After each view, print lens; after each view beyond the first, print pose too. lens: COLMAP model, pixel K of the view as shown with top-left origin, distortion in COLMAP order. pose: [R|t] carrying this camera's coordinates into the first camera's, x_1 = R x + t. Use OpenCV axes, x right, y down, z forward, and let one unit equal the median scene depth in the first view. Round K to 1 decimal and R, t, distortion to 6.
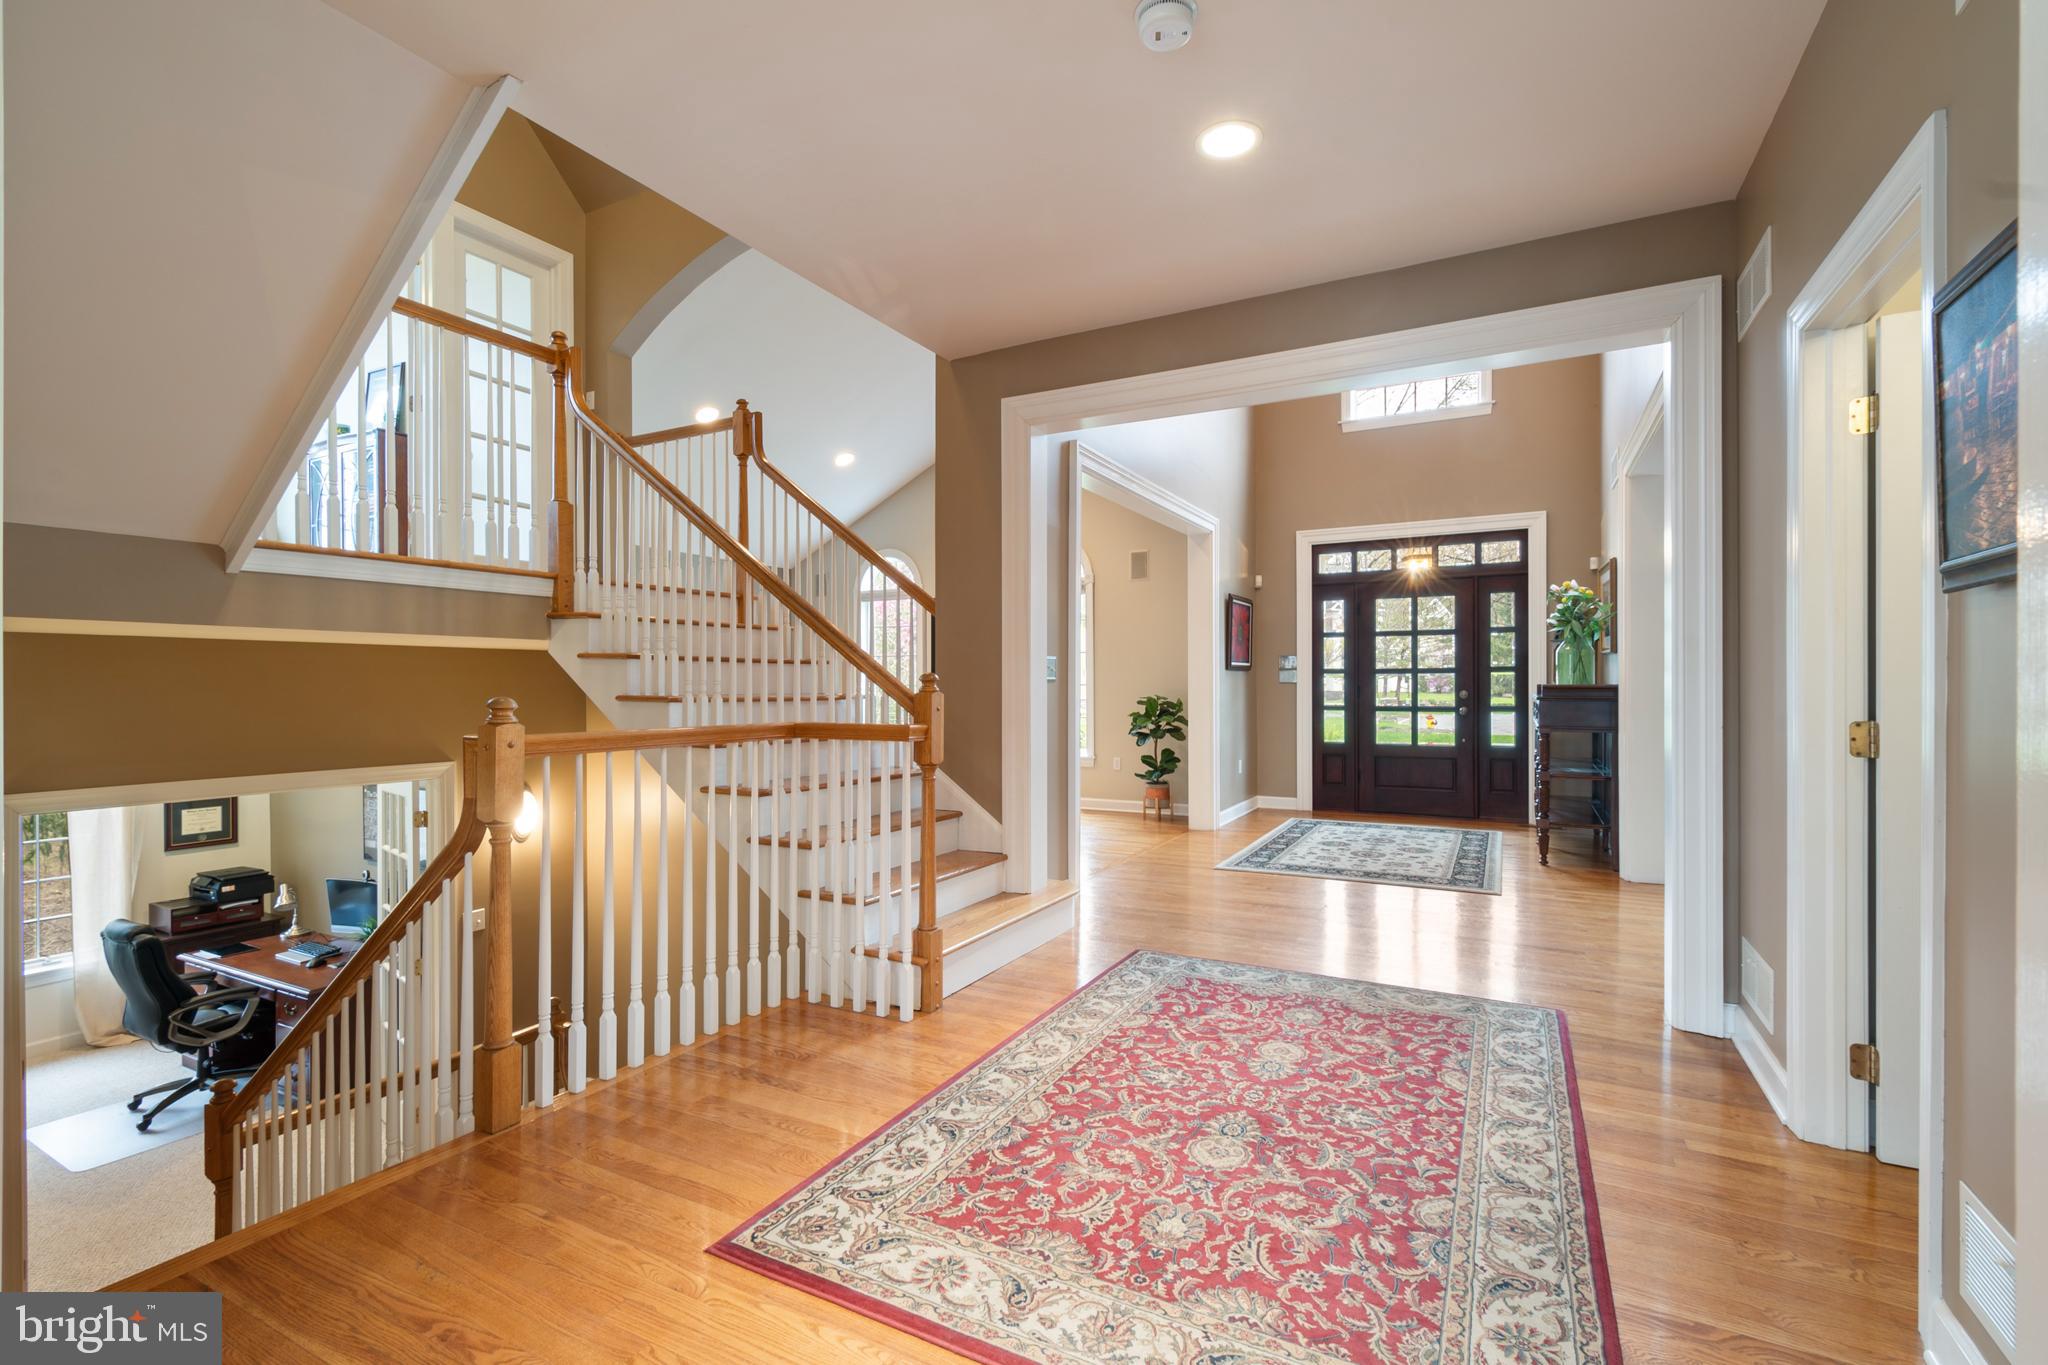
lens RADIAL K [[901.7, 0, 1032.1], [0, 901.7, 687.2], [0, 0, 1]] dist [0.001938, -0.000168]
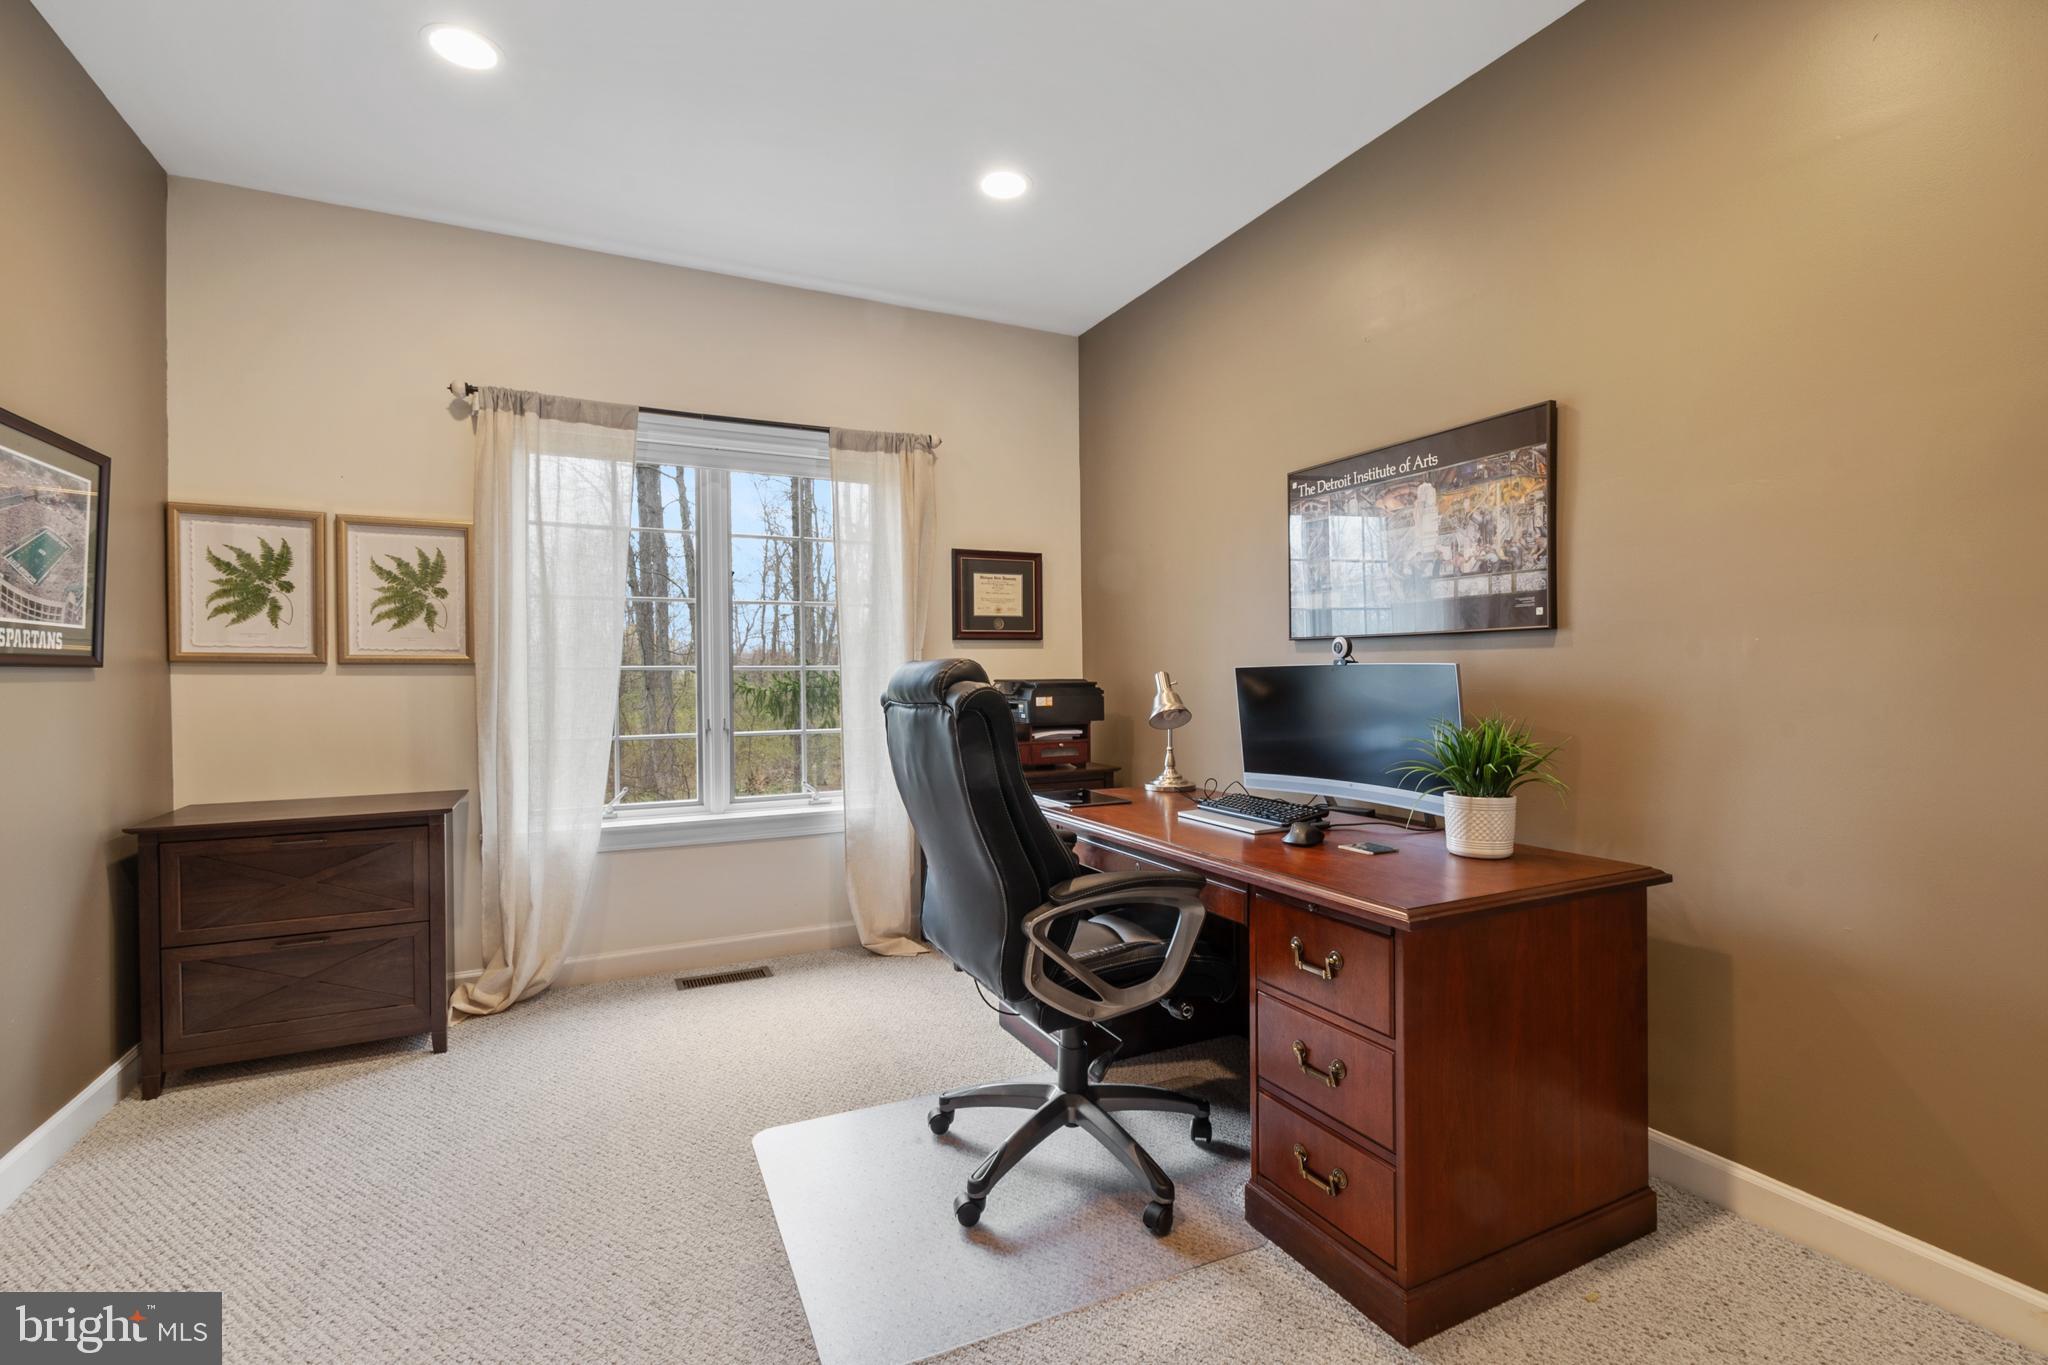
lens RADIAL K [[901.7, 0, 1032.1], [0, 901.7, 687.2], [0, 0, 1]] dist [0.001938, -0.000168]
pose [[0.812729, 0.003459, -0.582631, -0.706459], [0.003239, 0.999940, 0.010454, 0.253948], [0.582632, -0.010383, 0.812669, 0.677368]]
